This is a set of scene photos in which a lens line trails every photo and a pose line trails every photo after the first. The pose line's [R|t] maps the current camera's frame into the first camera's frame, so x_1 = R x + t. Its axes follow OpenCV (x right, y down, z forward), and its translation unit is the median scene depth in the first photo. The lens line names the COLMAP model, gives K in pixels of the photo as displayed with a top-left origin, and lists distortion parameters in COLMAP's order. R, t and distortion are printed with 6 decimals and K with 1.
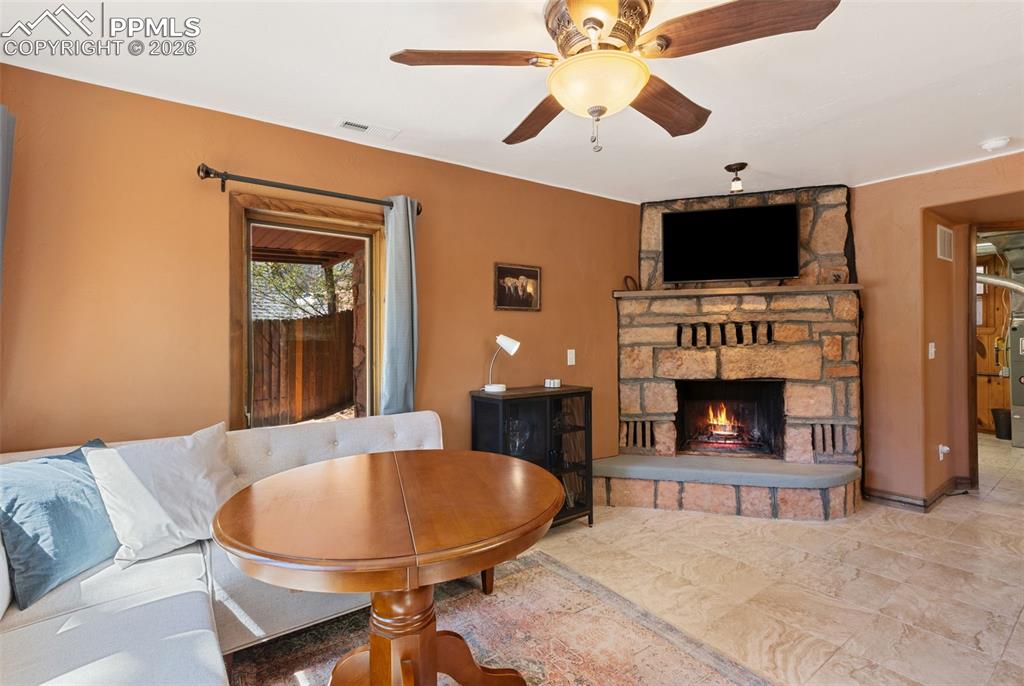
lens RADIAL K [[490.7, 0, 507.2], [0, 490.7, 334.8], [0, 0, 1]] dist [0.001675, 0.000307]
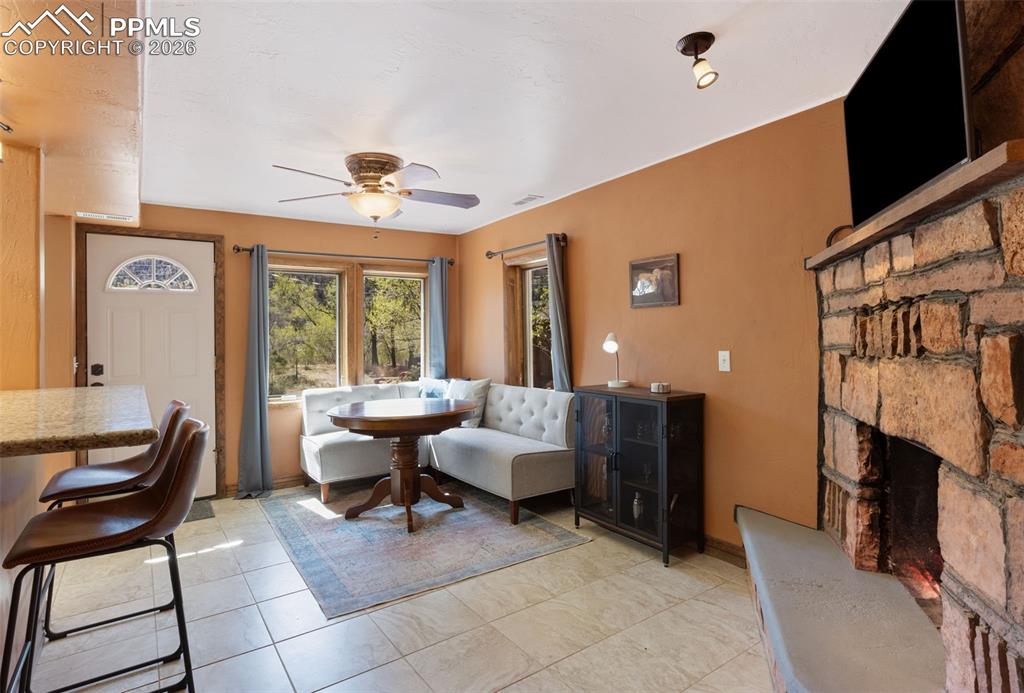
lens RADIAL K [[533.4, 0, 510.0], [0, 533.4, 336.4], [0, 0, 1]] dist [0.000817, -0.000140]
pose [[-0.036970, 0.010657, -0.999260, 0.984913], [0.024662, 0.999648, 0.009749, -0.008895], [0.999012, -0.024283, -0.037219, 0.718825]]
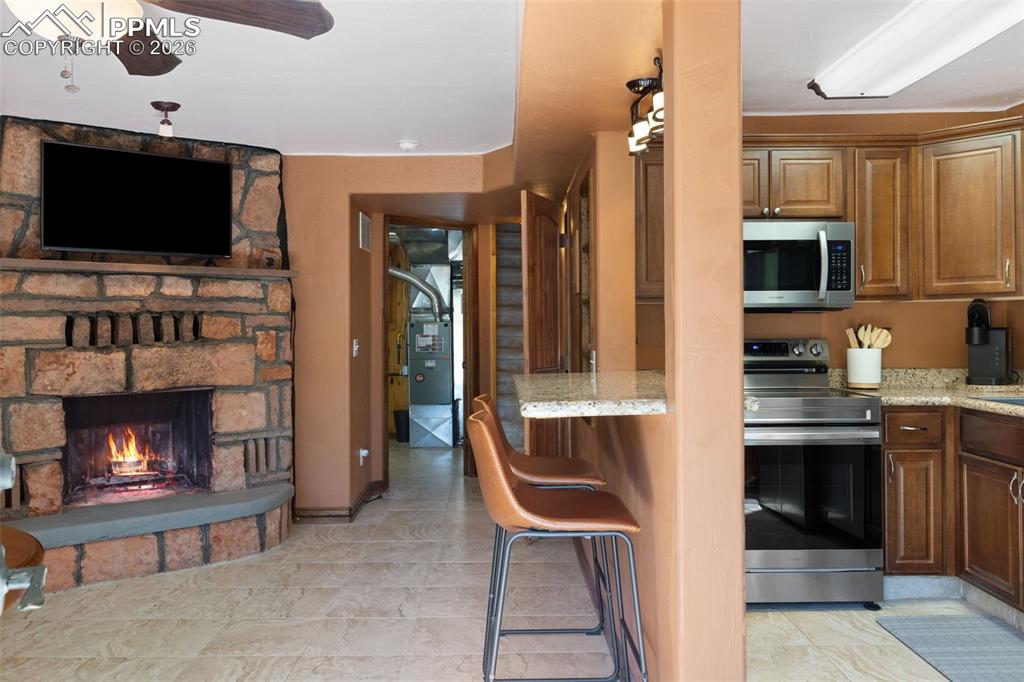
lens RADIAL K [[803.6, 0, 513.7], [0, 803.6, 338.0], [0, 0, 1]] dist [-0.003881, 0.000563]
pose [[0.591824, -0.002494, 0.806063, -0.185056], [-0.005250, 0.999962, 0.006949, 0.001991], [-0.806050, -0.008345, 0.591788, -0.140305]]
